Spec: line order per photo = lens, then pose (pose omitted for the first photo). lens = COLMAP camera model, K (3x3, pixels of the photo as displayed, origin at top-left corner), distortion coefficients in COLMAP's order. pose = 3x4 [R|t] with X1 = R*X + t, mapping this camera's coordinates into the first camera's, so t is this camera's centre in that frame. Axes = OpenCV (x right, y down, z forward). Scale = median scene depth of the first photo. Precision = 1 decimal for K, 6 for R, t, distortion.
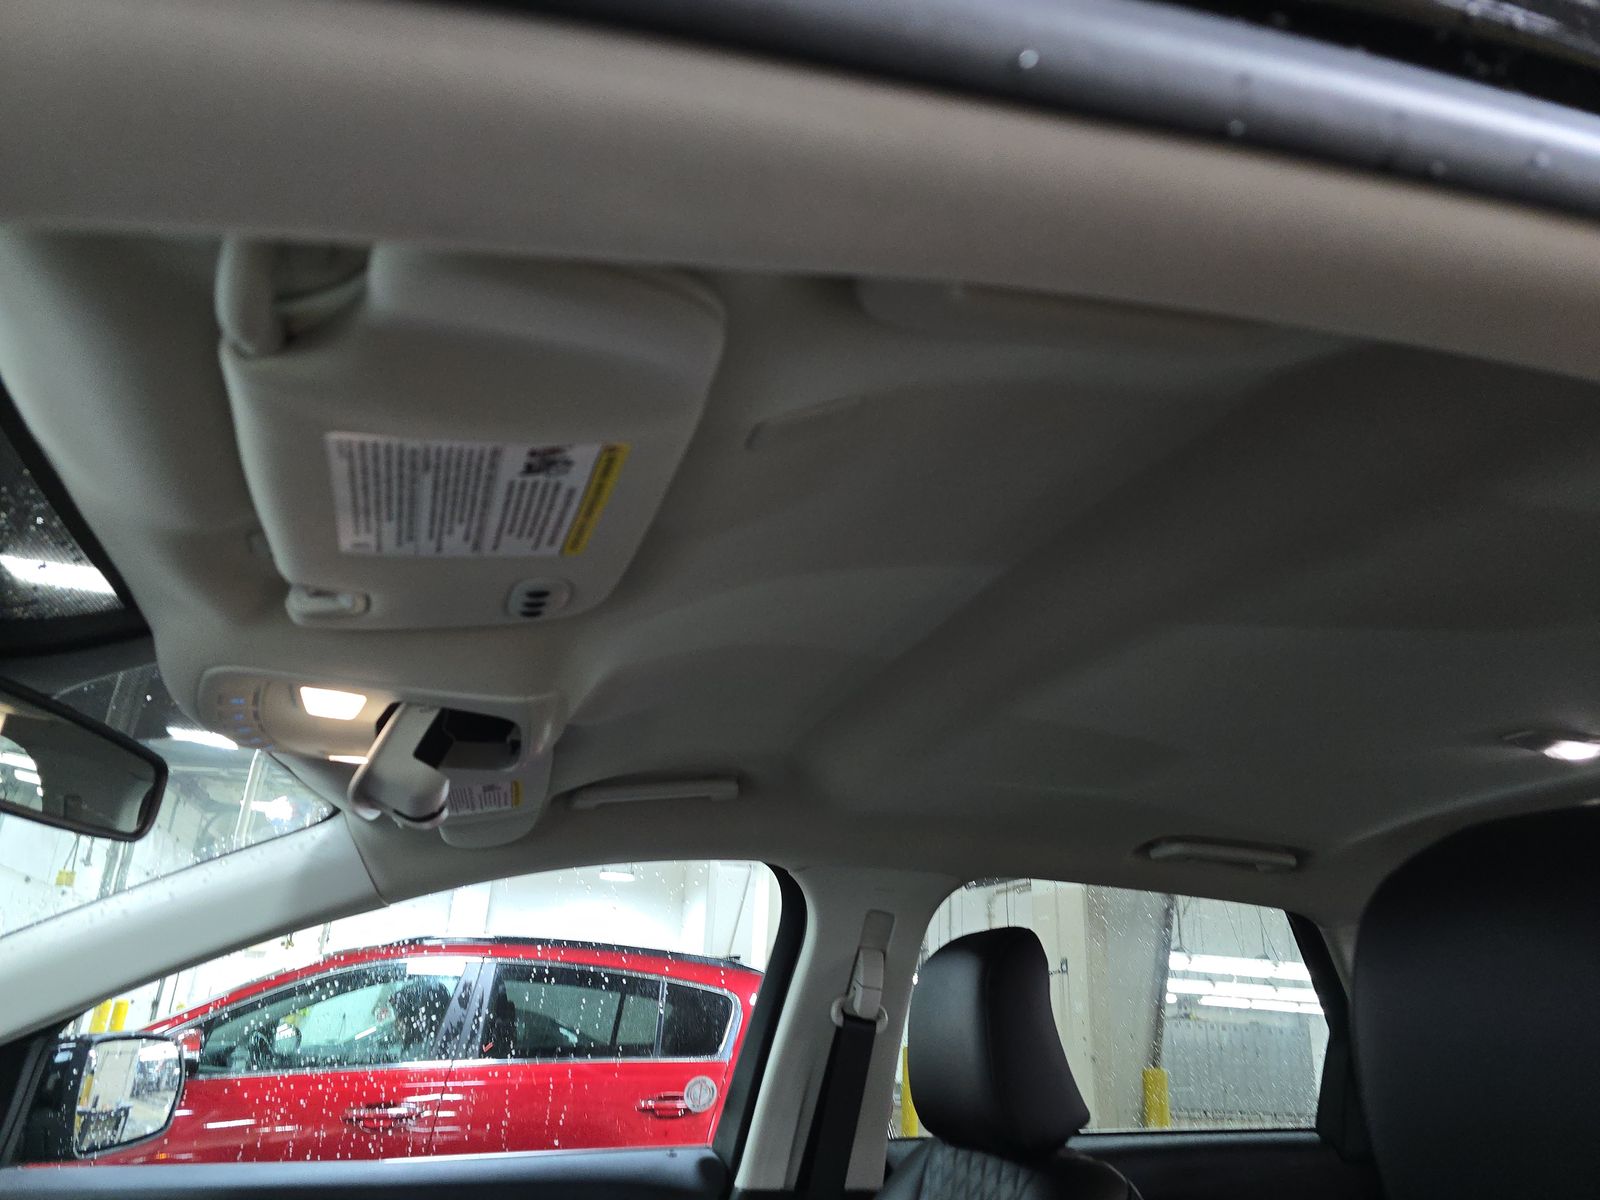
lens RADIAL K [[1041.2, 0, 800.0], [0, 1041.2, 600.0], [0, 0, 1]] dist [0.091565, -0.096902]
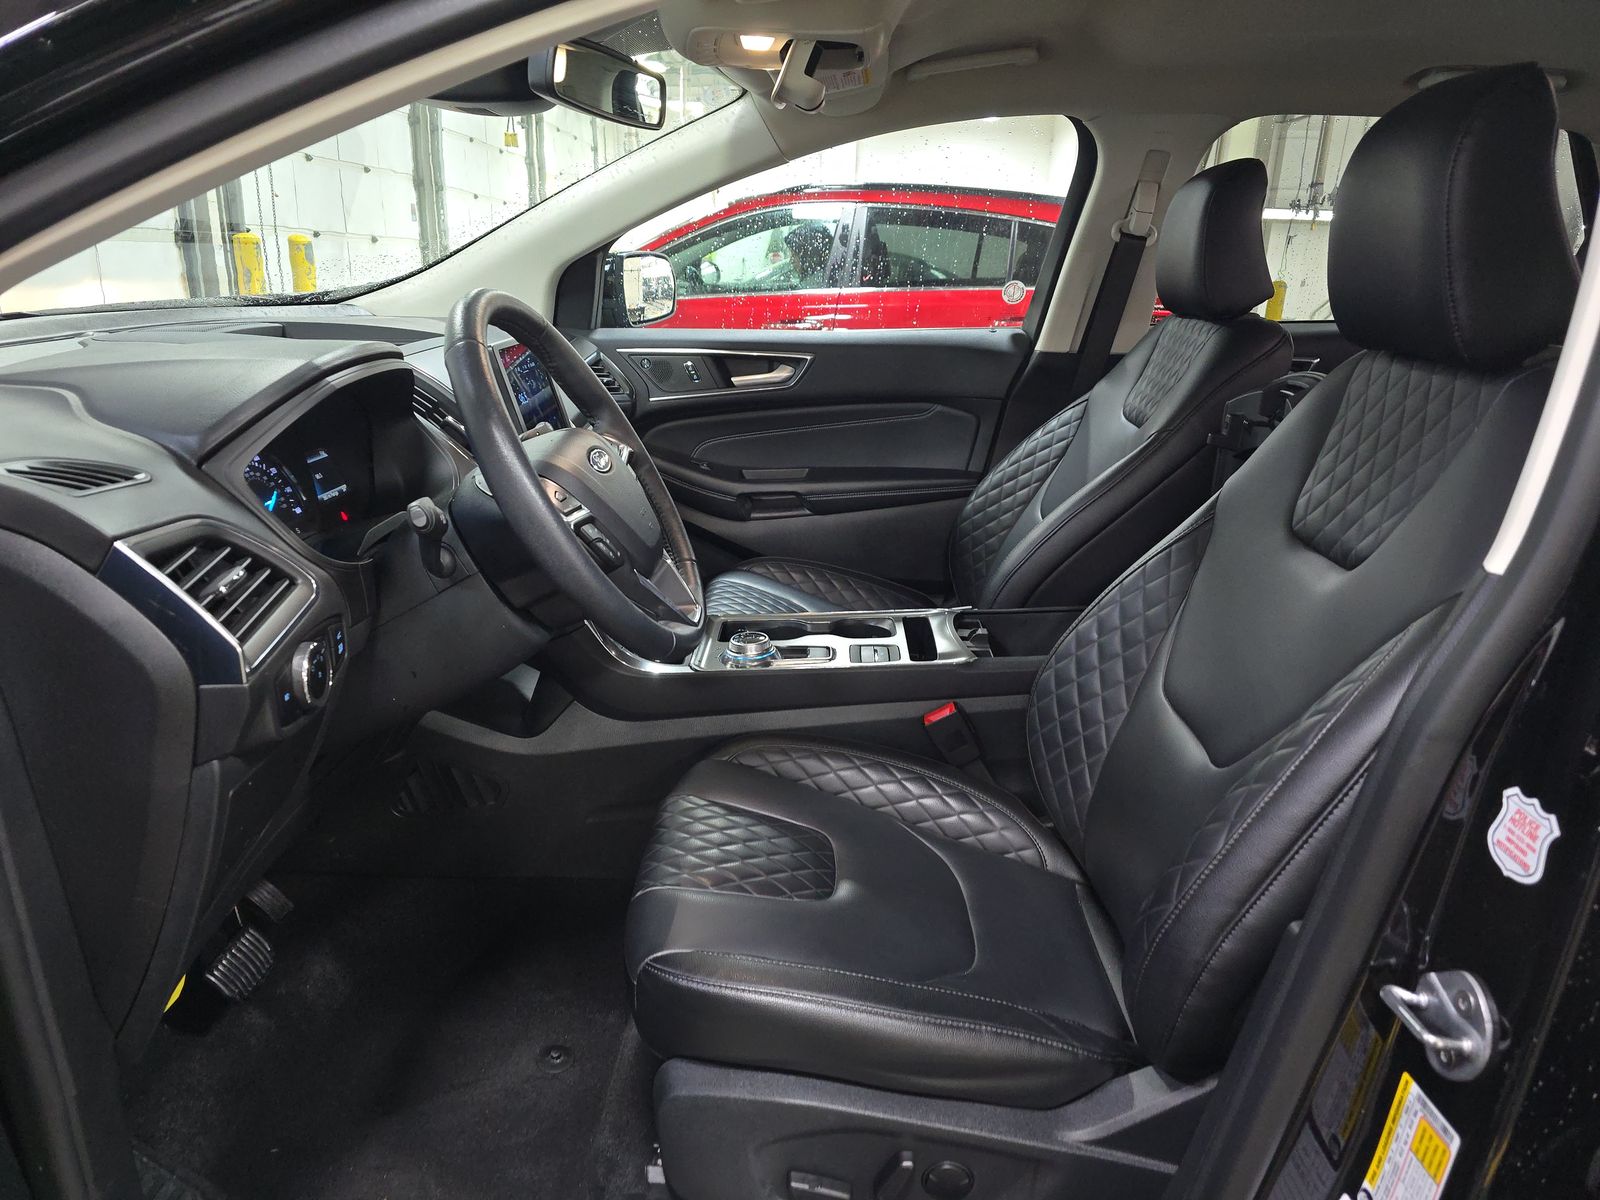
lens RADIAL K [[1041.2, 0, 800.0], [0, 1041.2, 600.0], [0, 0, 1]] dist [0.091565, -0.096902]
pose [[0.946903, 0.089684, -0.308758, 0.059385], [0.126799, 0.778310, 0.614944, -0.062346], [0.295460, -0.621443, 0.725612, -0.198877]]
